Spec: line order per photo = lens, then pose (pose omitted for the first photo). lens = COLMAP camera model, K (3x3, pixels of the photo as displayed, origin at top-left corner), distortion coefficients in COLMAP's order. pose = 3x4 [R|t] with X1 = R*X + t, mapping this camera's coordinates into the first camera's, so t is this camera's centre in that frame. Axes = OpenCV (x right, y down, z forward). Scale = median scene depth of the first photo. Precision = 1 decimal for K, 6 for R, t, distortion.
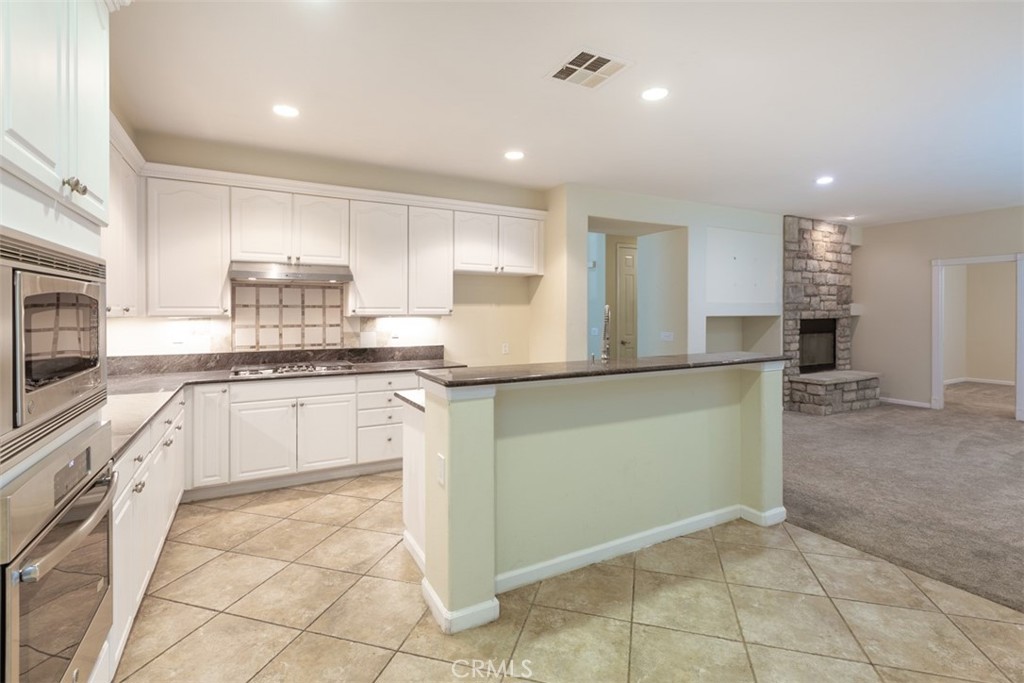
lens RADIAL K [[462.9, 0, 514.3], [0, 462.9, 312.0], [0, 0, 1]] dist [-0.001325, 0.000646]
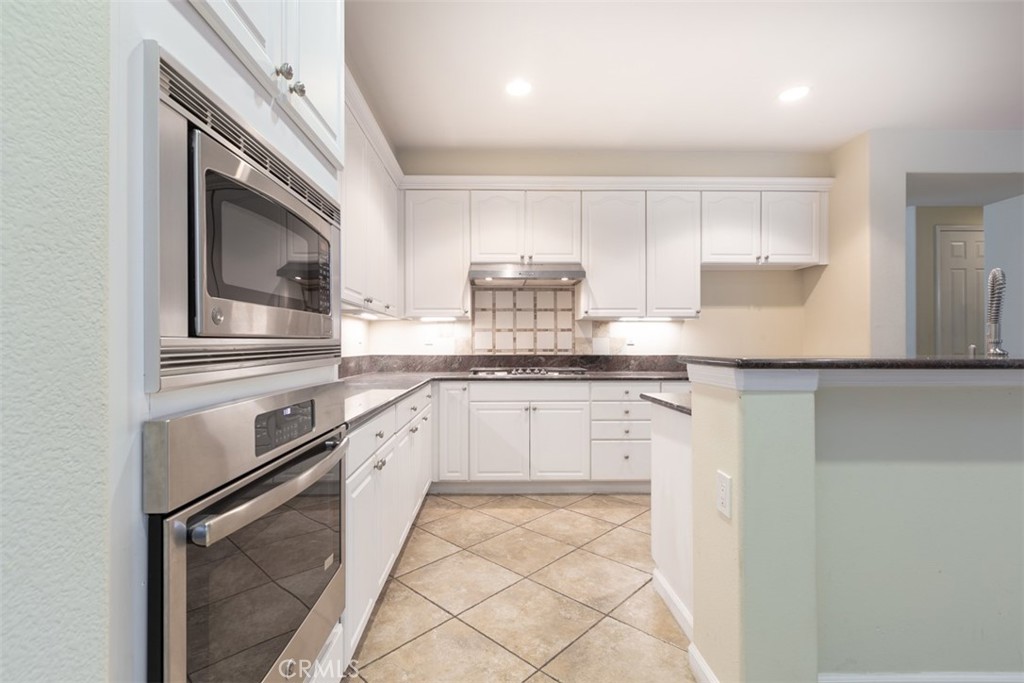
lens RADIAL K [[462.9, 0, 510.5], [0, 462.9, 339.5], [0, 0, 1]] dist [-0.001325, 0.000646]
pose [[0.887378, -0.004118, -0.461025, -0.071703], [0.001596, 0.999982, -0.005860, 0.068500], [0.461040, 0.004464, 0.887368, 0.149425]]
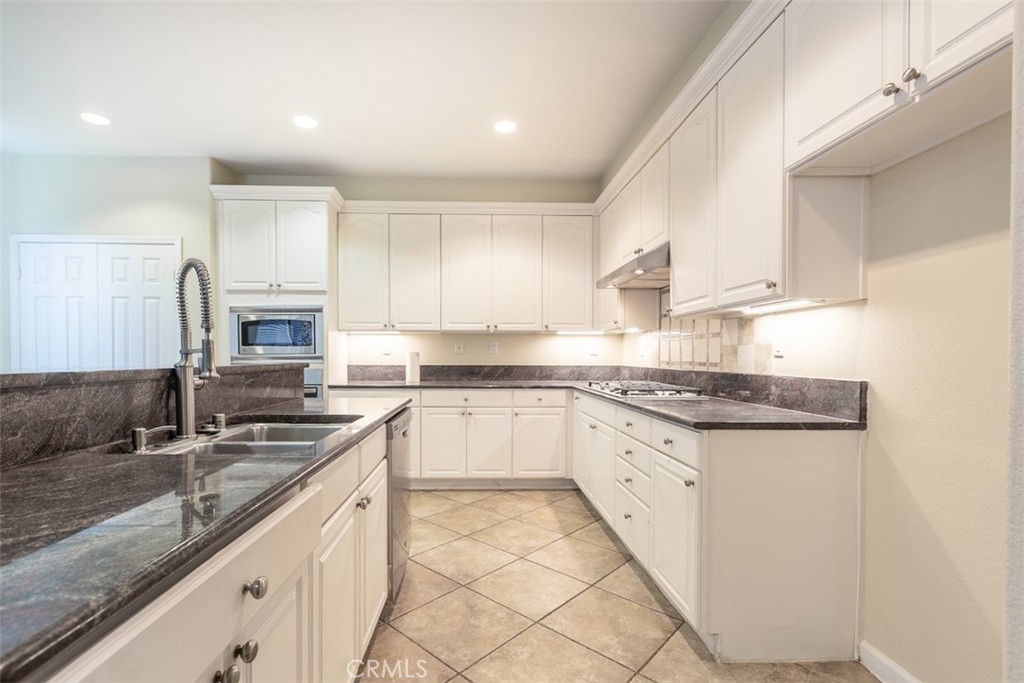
lens RADIAL K [[462.9, 0, 468.2], [0, 462.9, 361.1], [0, 0, 1]] dist [-0.001325, 0.000646]
pose [[-0.473794, 0.011888, -0.880555, 0.424299], [0.004251, 0.999928, 0.011213, 0.072386], [0.880625, 0.001569, -0.473811, 1.283961]]
